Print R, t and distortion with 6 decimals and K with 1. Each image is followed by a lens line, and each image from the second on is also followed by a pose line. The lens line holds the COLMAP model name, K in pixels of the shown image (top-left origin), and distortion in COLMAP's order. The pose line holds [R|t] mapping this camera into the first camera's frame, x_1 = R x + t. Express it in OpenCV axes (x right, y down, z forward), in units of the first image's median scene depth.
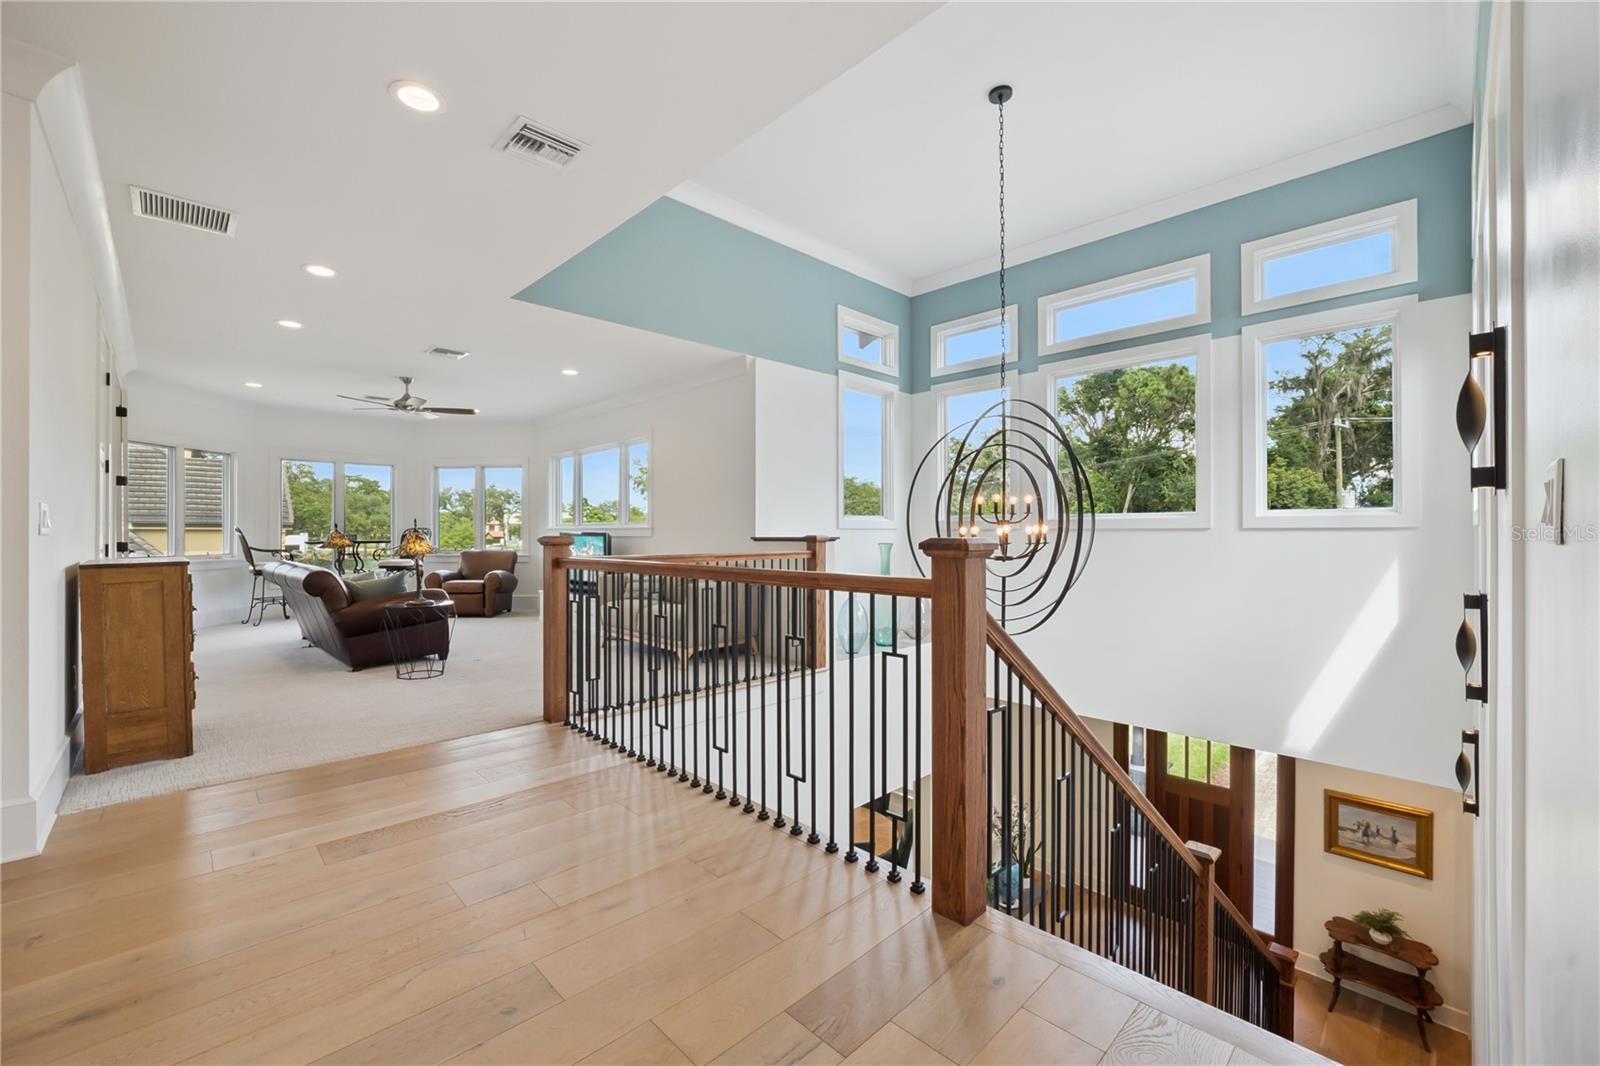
lens RADIAL K [[648.1, 0, 797.0], [0, 648.1, 535.7], [0, 0, 1]] dist [-0.008587, 0.000016]
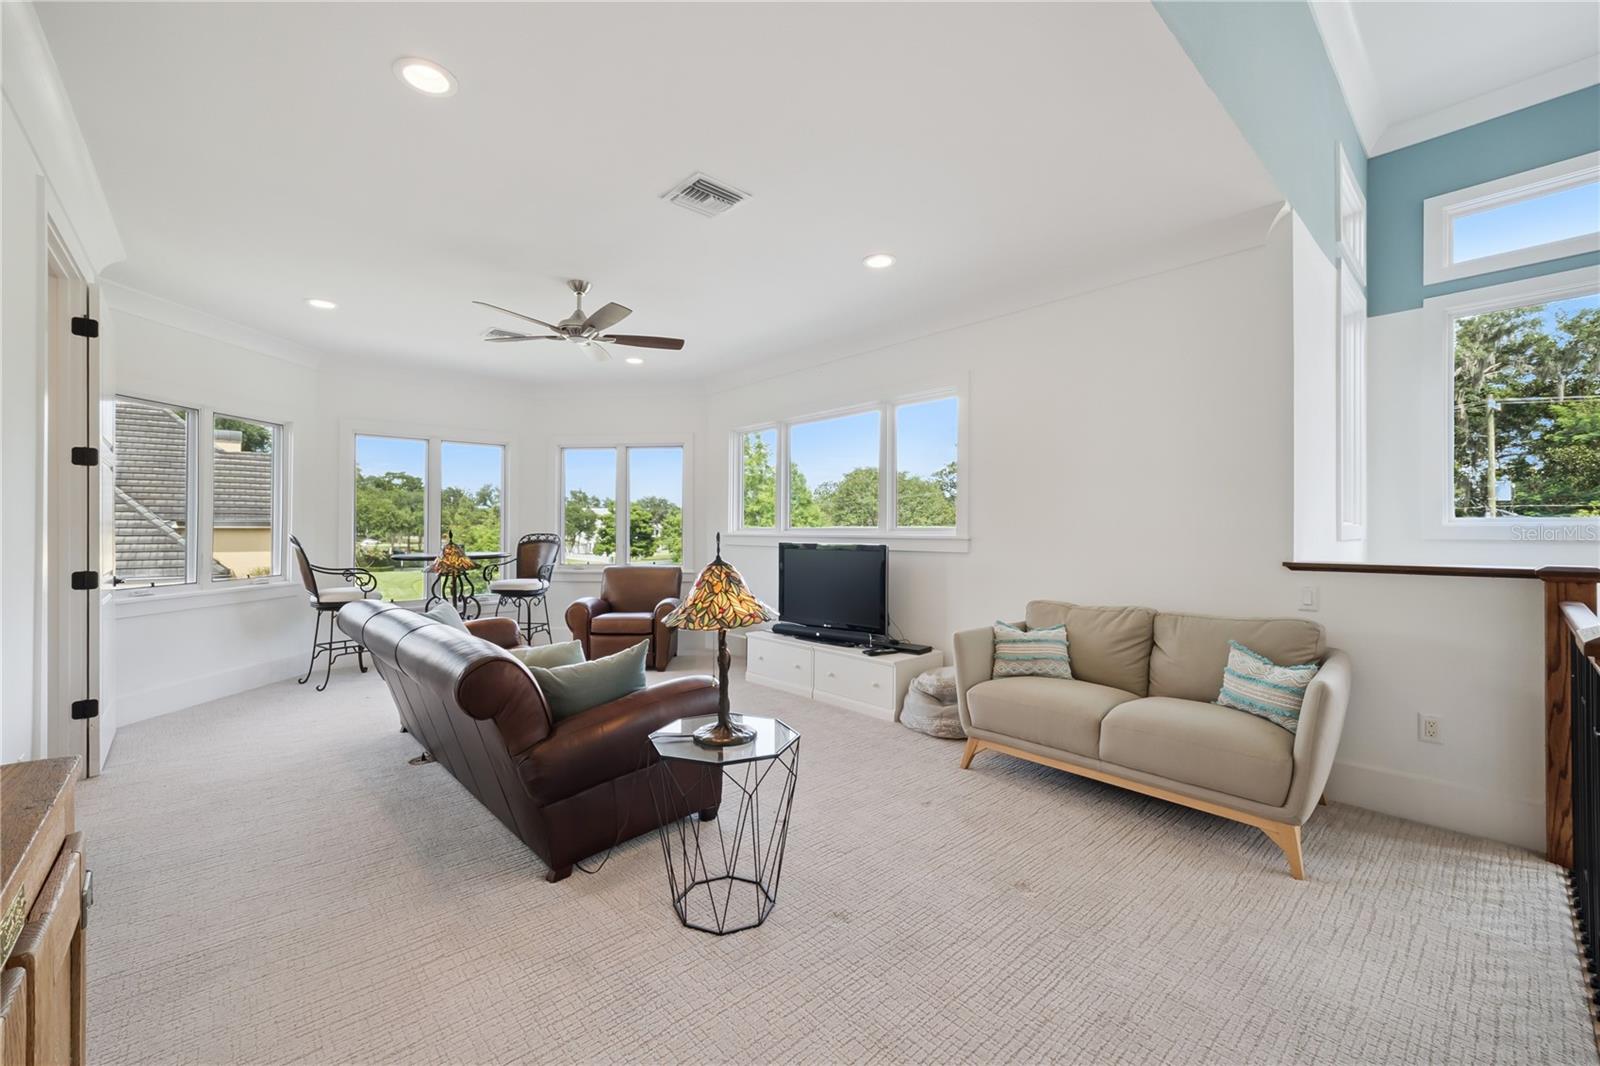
lens RADIAL K [[648.1, 0, 803.3], [0, 648.1, 526.0], [0, 0, 1]] dist [-0.008587, 0.000016]
pose [[0.999209, -0.001660, -0.039721, -0.327442], [0.001361, 0.999971, -0.007553, -0.017616], [0.039732, 0.007493, 0.999182, 0.368847]]
